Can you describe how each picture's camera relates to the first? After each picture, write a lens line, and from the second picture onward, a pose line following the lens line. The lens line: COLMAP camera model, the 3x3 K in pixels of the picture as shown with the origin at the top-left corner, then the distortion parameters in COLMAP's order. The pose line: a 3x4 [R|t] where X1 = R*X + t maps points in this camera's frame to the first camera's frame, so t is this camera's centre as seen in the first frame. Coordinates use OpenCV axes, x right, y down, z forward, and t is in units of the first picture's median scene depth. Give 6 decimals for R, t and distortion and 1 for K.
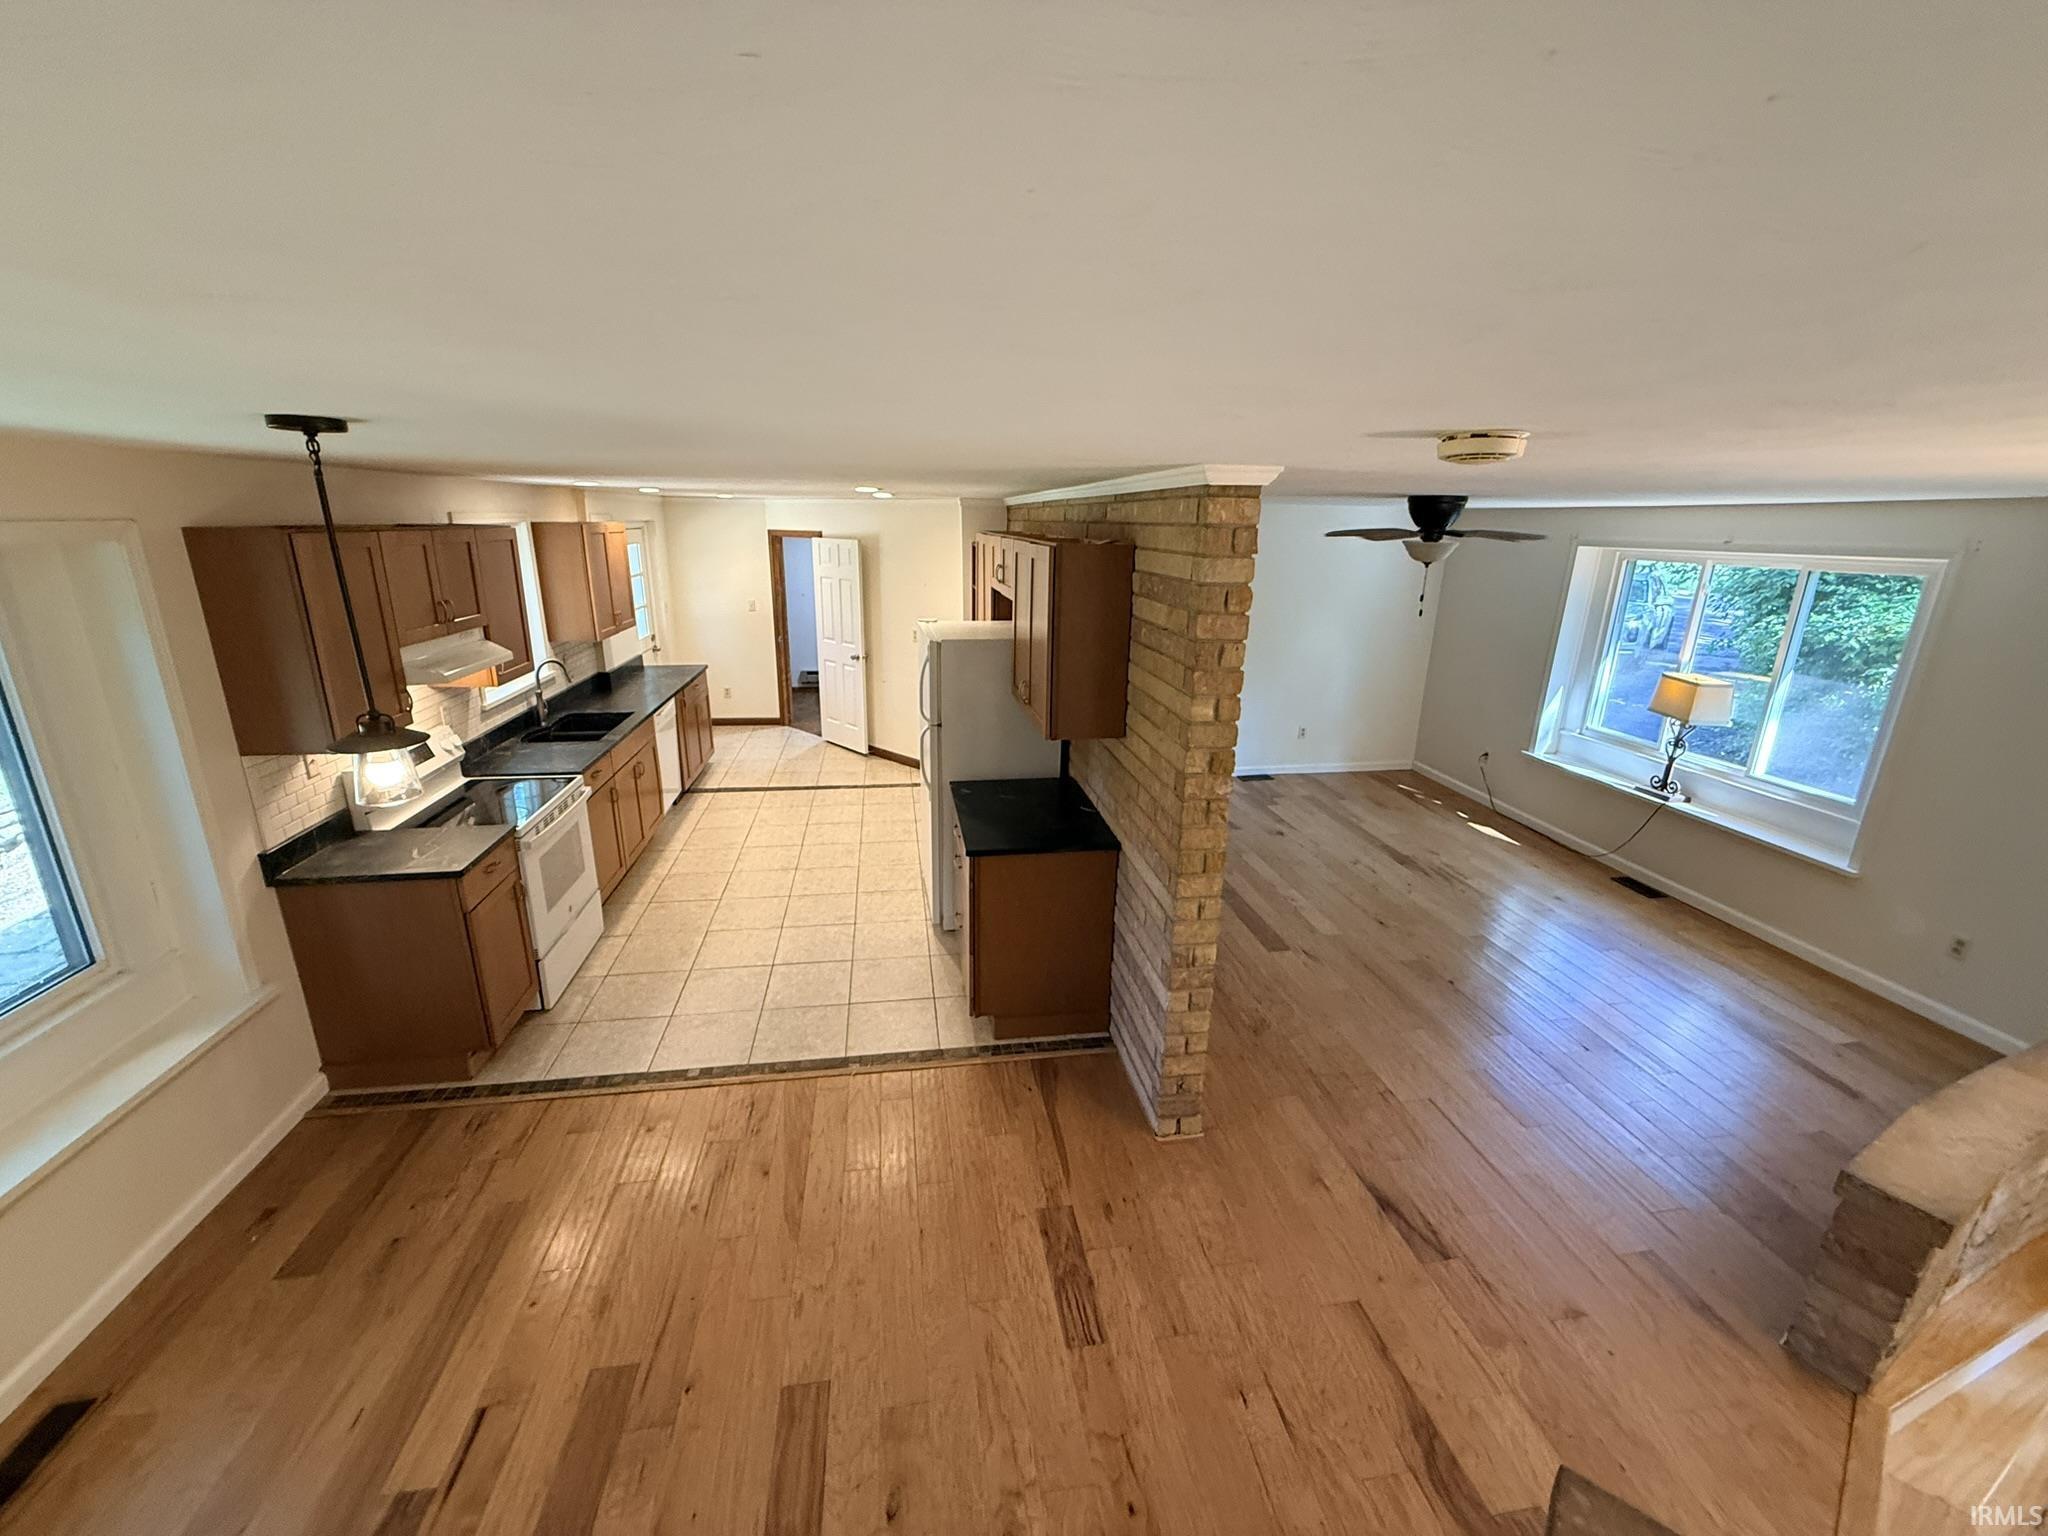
lens RADIAL K [[818.3, 0, 1017.4], [0, 818.3, 765.0], [0, 0, 1]] dist [0.002969, -0.000494]
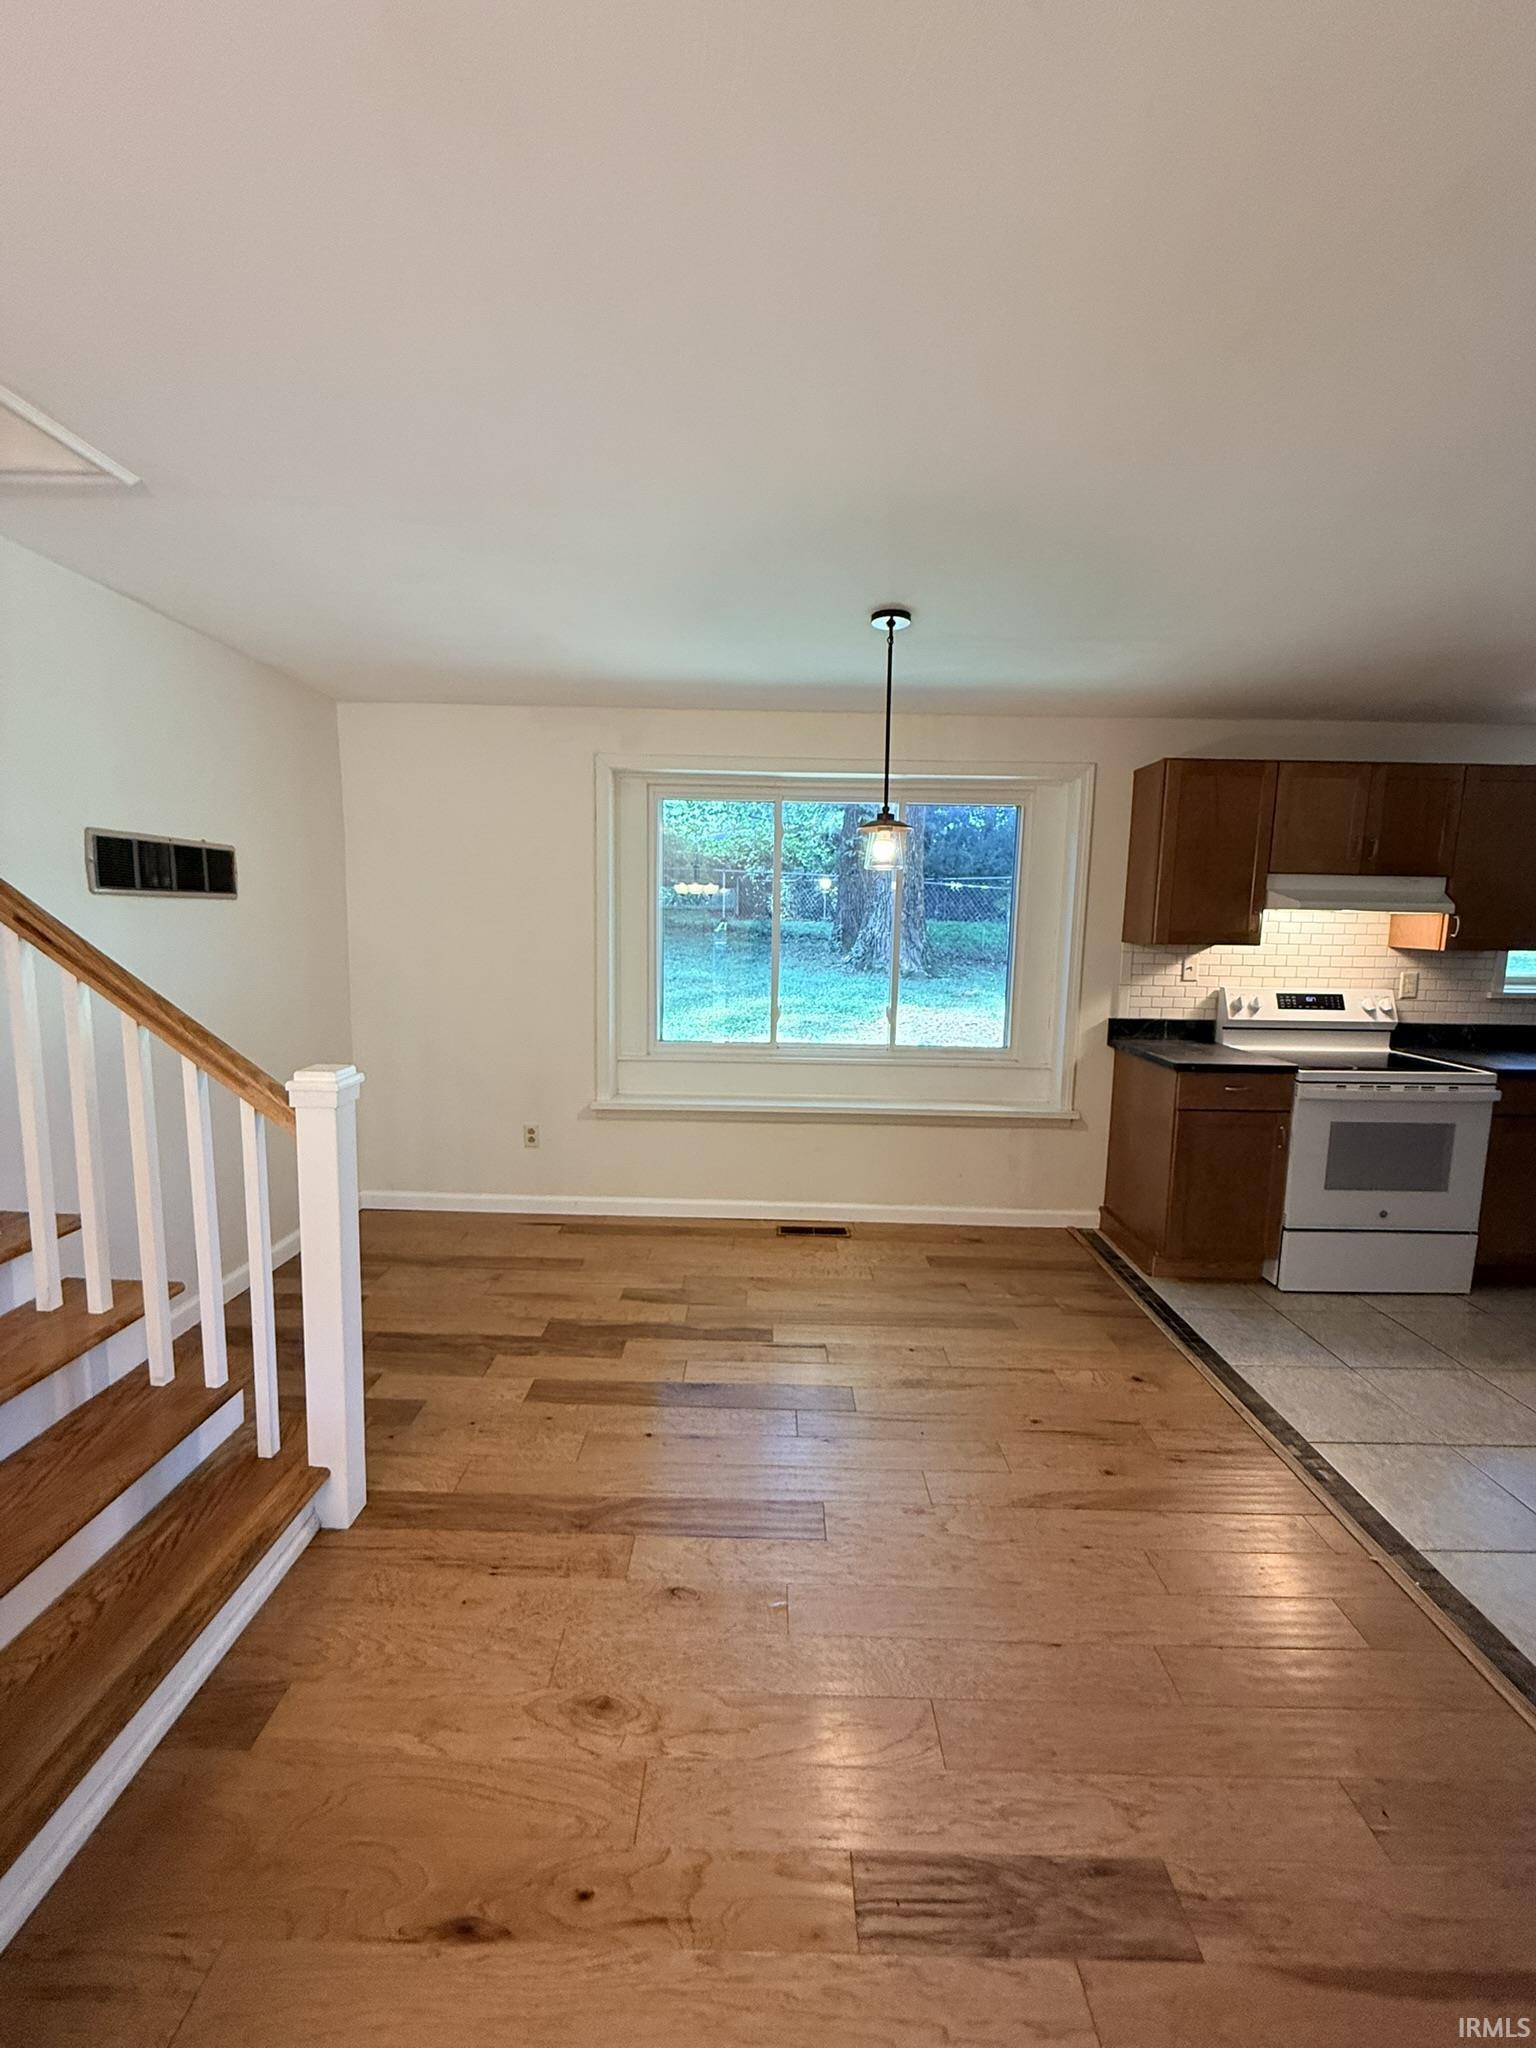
lens RADIAL K [[818.3, 0, 771.3], [0, 818.3, 1022.2], [0, 0, 1]] dist [0.002969, -0.000494]
pose [[-0.157749, 0.103088, -0.982084, 0.291885], [-0.304630, 0.940949, 0.147702, 0.057157], [0.939317, 0.322472, -0.117030, 0.431386]]
